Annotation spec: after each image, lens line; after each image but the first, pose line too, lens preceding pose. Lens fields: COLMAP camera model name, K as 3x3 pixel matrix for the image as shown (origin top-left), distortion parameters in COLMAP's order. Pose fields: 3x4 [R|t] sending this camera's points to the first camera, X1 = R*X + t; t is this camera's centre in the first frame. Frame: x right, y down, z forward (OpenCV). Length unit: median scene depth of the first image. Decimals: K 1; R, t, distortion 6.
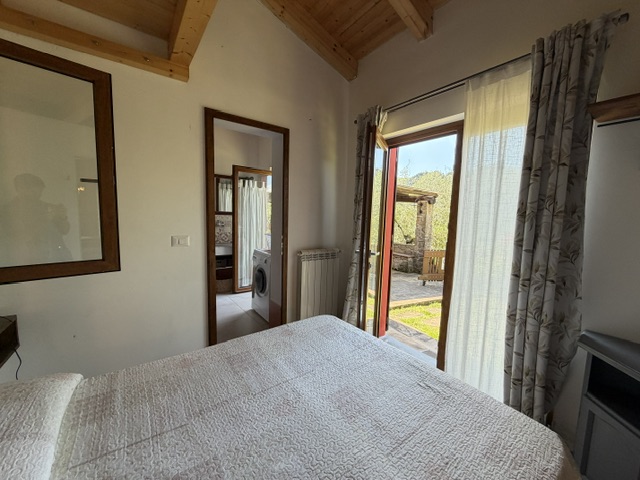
lens RADIAL K [[254.5, 0, 320.7], [0, 254.5, 238.7], [0, 0, 1]] dist [-0.001119, -0.000102]
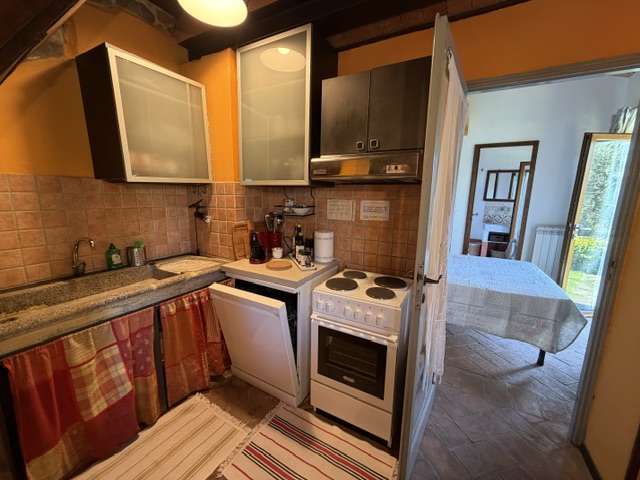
lens RADIAL K [[254.5, 0, 316.8], [0, 254.5, 239.6], [0, 0, 1]] dist [-0.001119, -0.000102]
pose [[0.412944, 0.134114, -0.900828, 0.899764], [-0.093952, 0.990094, 0.104336, 0.114249], [0.905897, 0.041550, 0.421454, -0.894883]]
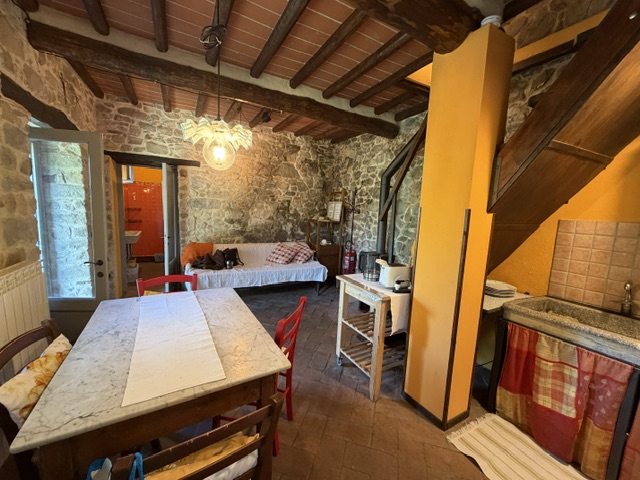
lens RADIAL K [[254.5, 0, 315.9], [0, 254.5, 241.1], [0, 0, 1]] dist [-0.001119, -0.000102]
pose [[-0.989516, -0.095850, 0.108035, 0.835579], [-0.068899, 0.970709, 0.230166, 0.013141], [-0.126932, 0.220310, -0.967136, -0.316711]]
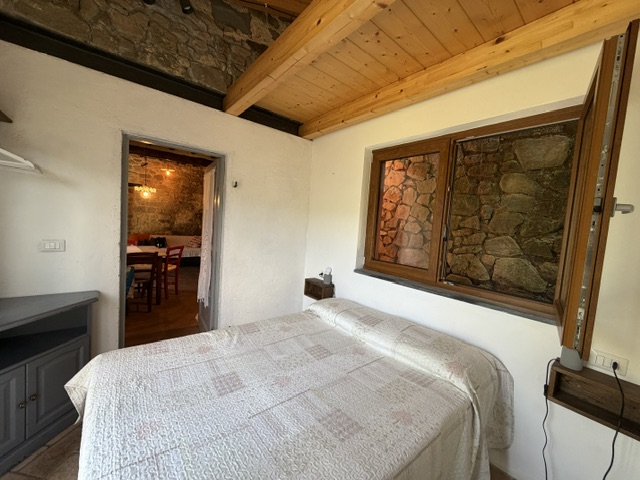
lens RADIAL K [[254.5, 0, 317.2], [0, 254.5, 237.9], [0, 0, 1]] dist [-0.001119, -0.000102]
pose [[-0.993805, -0.096691, -0.054802, -0.092933], [-0.104106, 0.982508, 0.154401, -0.127293], [0.038914, 0.159150, -0.986487, 1.127420]]
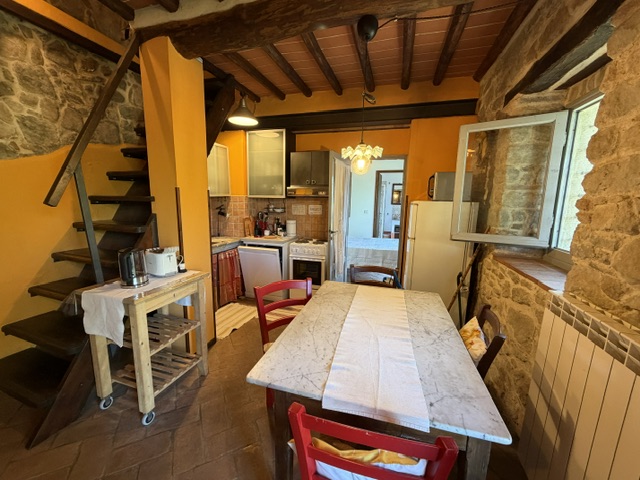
lens RADIAL K [[254.5, 0, 320.4], [0, 254.5, 241.1], [0, 0, 1]] dist [-0.001119, -0.000102]
pose [[0.601637, 0.106917, -0.791582, 1.733869], [-0.076854, 0.994152, 0.075865, 0.175082], [0.795064, 0.015193, 0.606335, -1.469919]]
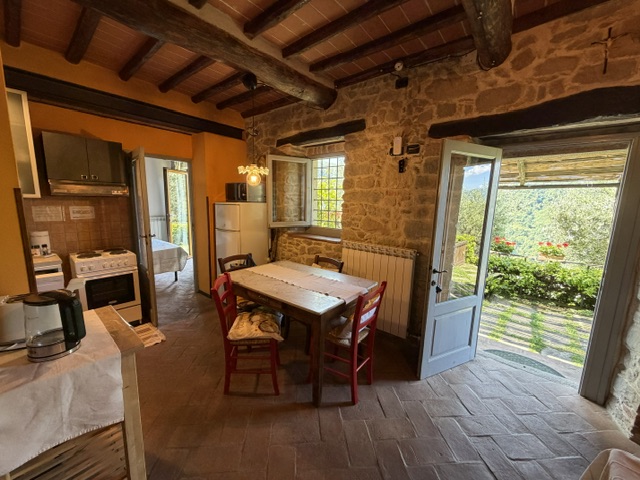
lens RADIAL K [[254.5, 0, 319.8], [0, 254.5, 240.6], [0, 0, 1]] dist [-0.001119, -0.000102]
pose [[0.969087, -0.045877, 0.242418, 1.104731], [0.029968, 0.997172, 0.068913, 0.187204], [-0.244894, -0.059518, 0.967721, -2.089177]]
